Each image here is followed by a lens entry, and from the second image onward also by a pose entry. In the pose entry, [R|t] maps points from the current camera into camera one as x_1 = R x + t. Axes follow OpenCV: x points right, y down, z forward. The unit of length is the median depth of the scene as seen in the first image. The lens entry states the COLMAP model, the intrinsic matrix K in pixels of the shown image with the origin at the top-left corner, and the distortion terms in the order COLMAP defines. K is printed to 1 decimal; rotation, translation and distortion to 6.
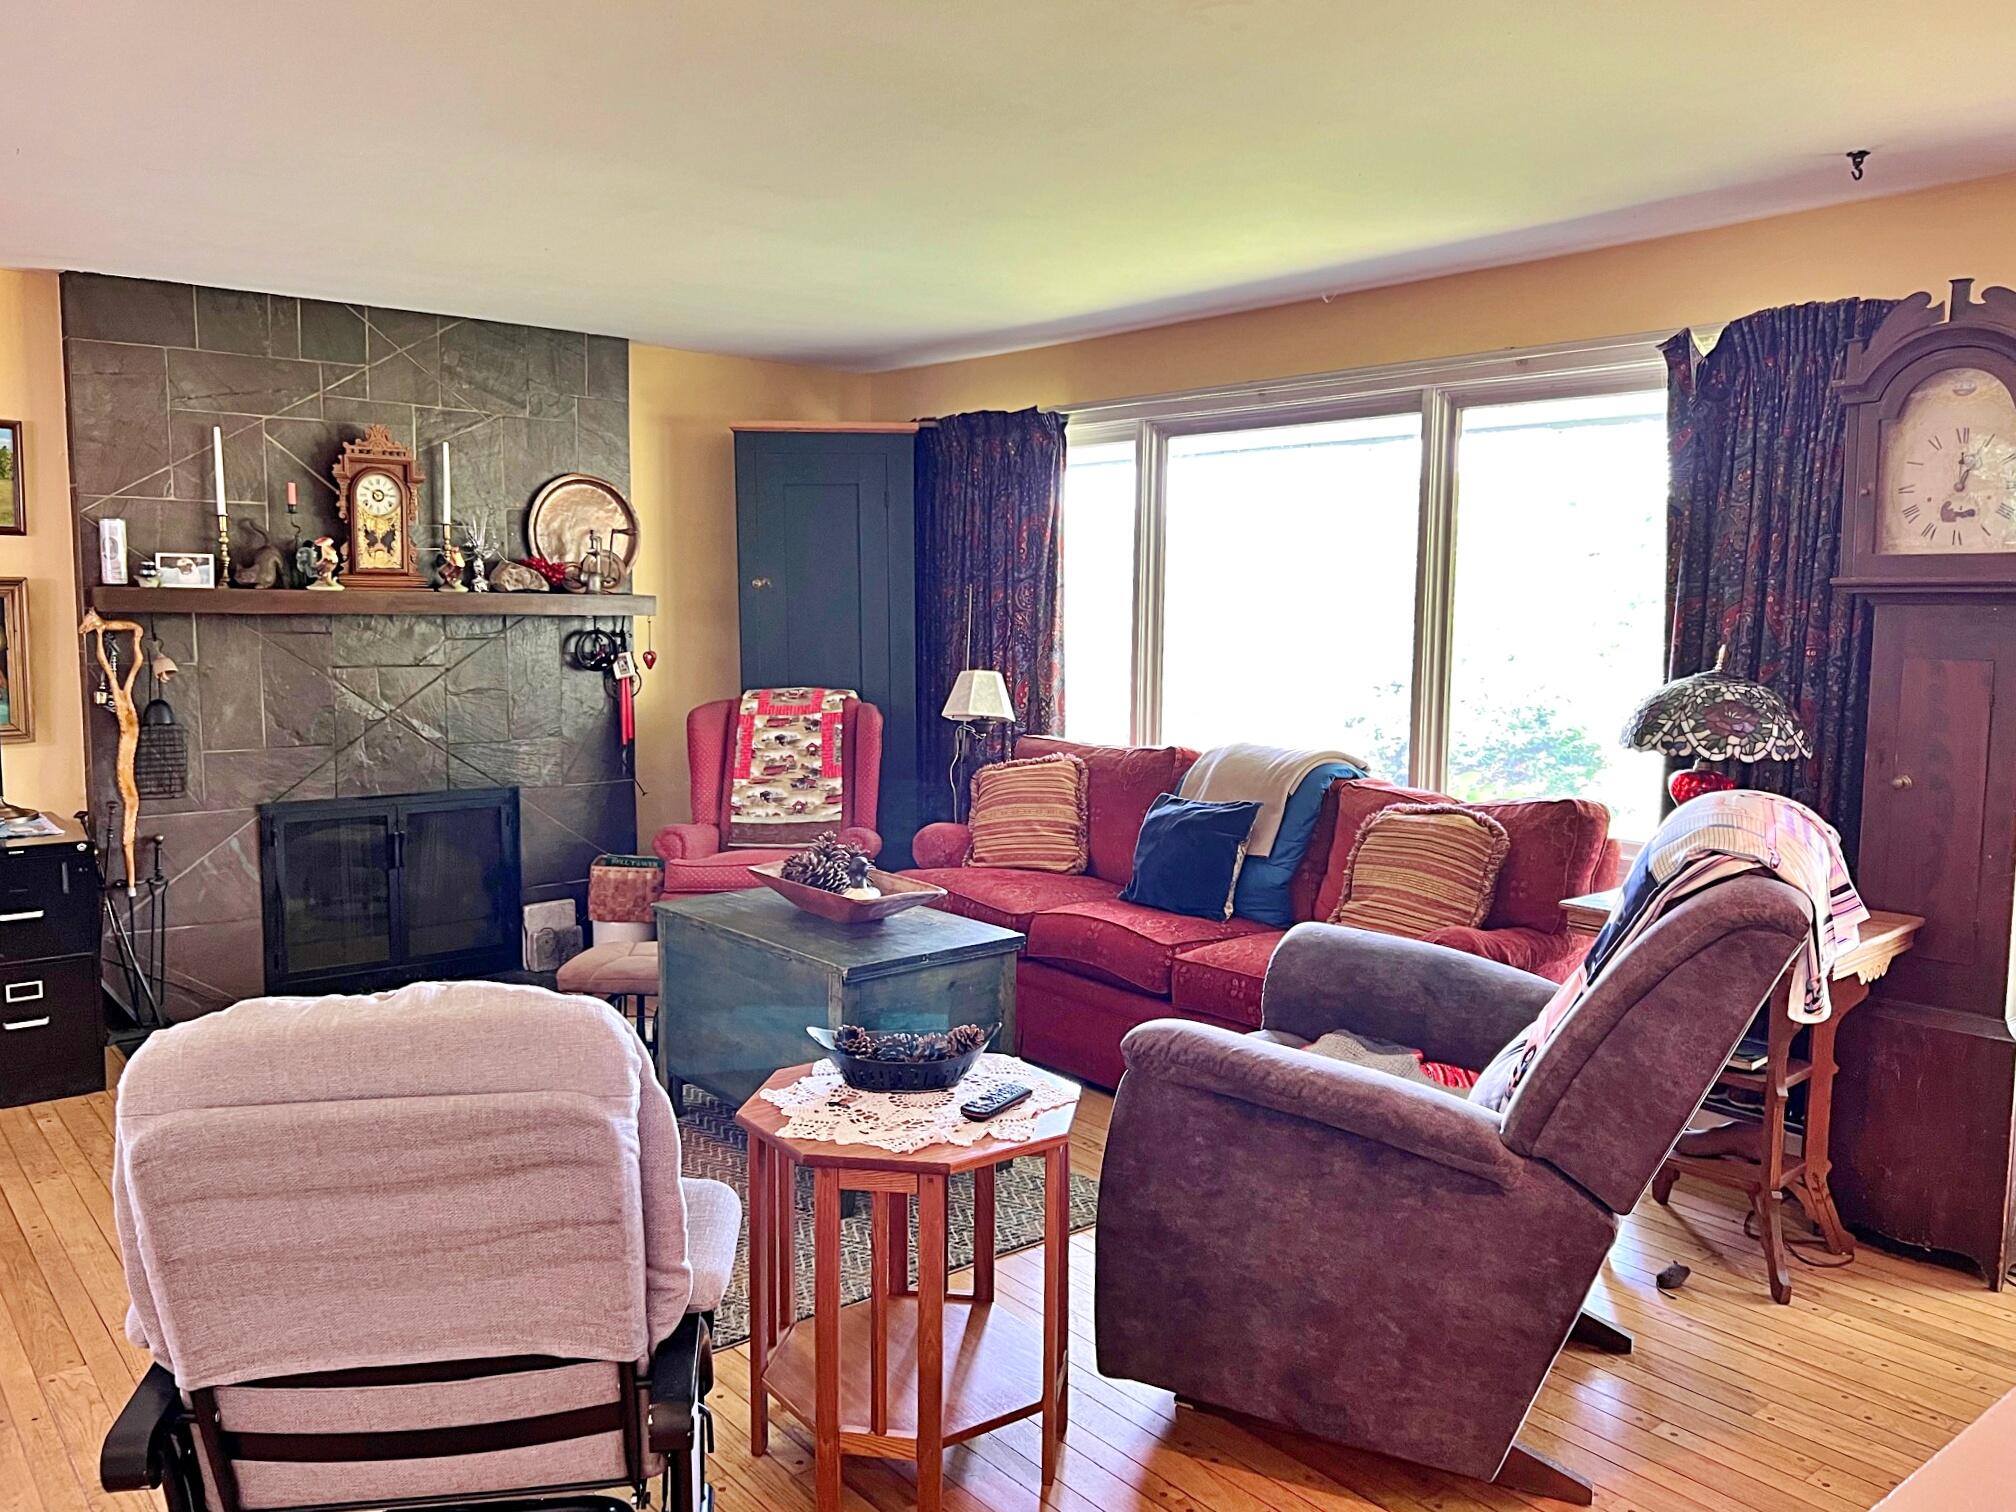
lens RADIAL K [[1487.5, 0, 994.3], [0, 1487.5, 750.2], [0, 0, 1]] dist [0.010757, -0.018992]
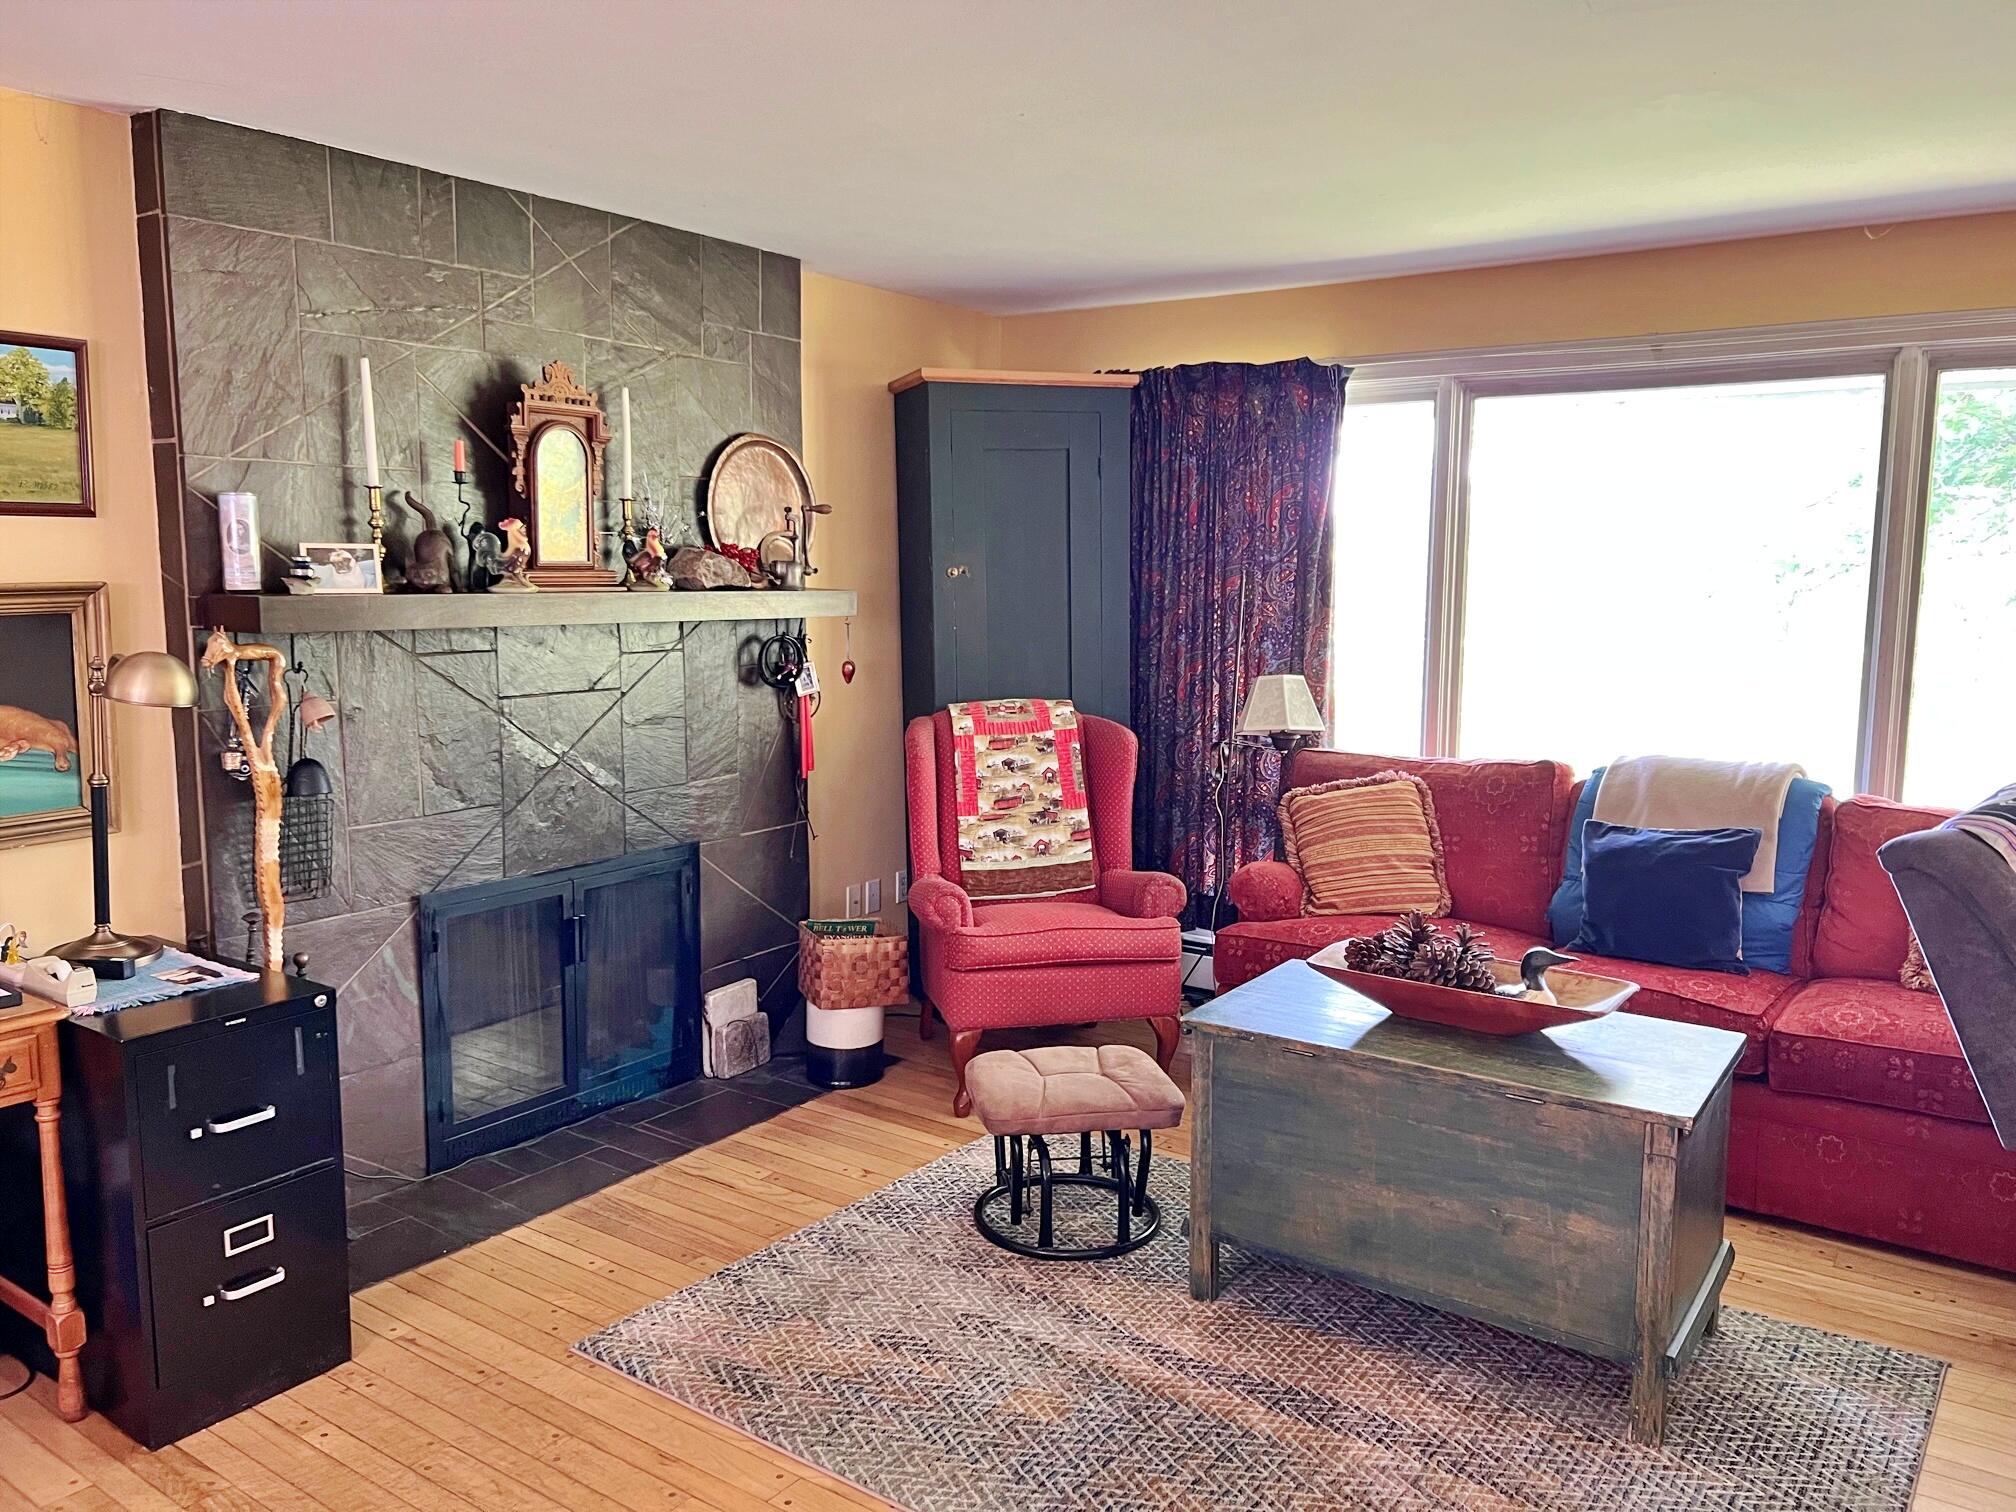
lens RADIAL K [[1487.5, 0, 1016.3], [0, 1487.5, 756.4], [0, 0, 1]] dist [0.010757, -0.018992]
pose [[0.969440, -0.040870, 0.241900, -0.362157], [0.034294, 0.998920, 0.031335, -0.039830], [-0.242920, -0.022081, 0.969795, 0.229350]]
